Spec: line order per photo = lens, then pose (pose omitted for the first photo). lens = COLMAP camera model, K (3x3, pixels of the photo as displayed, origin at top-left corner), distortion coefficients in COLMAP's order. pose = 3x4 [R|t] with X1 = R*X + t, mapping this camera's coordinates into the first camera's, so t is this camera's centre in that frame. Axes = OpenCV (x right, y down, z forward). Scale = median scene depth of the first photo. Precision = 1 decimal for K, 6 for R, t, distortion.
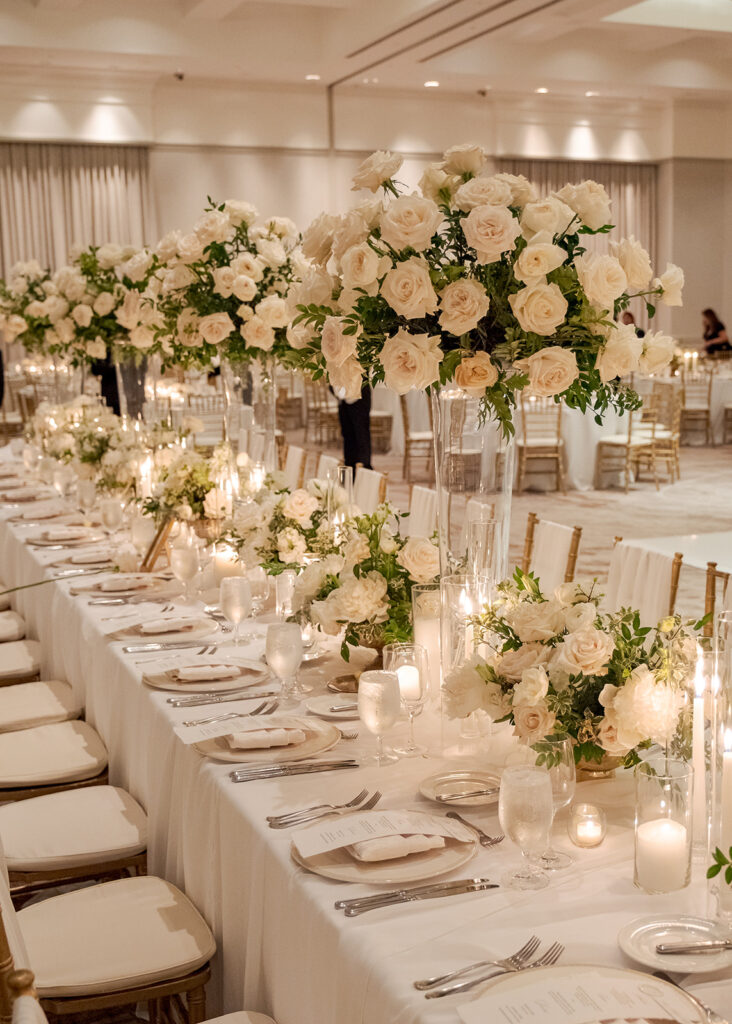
lens RADIAL K [[1164.7, 0, 366.0], [0, 1164.7, 512.0], [0, 0, 1]] dist [0.009689, 0.005592]
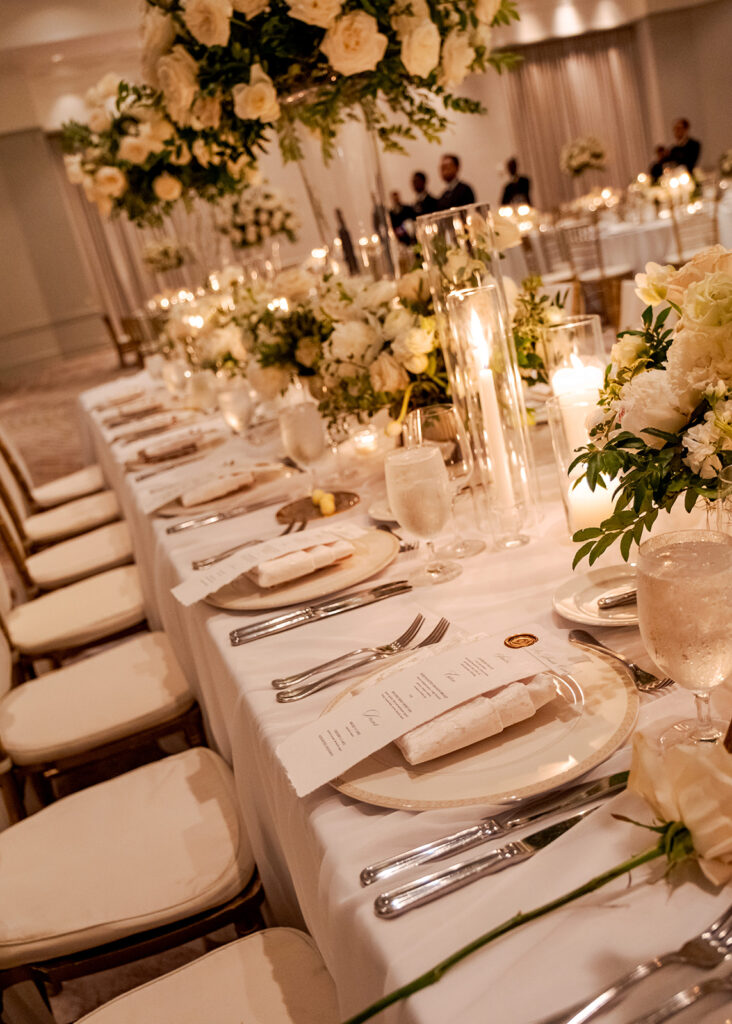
lens RADIAL K [[880.5, 0, 366.0], [0, 880.5, 512.0], [0, 0, 1]] dist [-0.005859, -0.005424]
pose [[0.977258, -0.182720, -0.107608, -0.146303], [0.197034, 0.970016, 0.142290, -0.022961], [0.078382, -0.160257, 0.983958, 0.521271]]
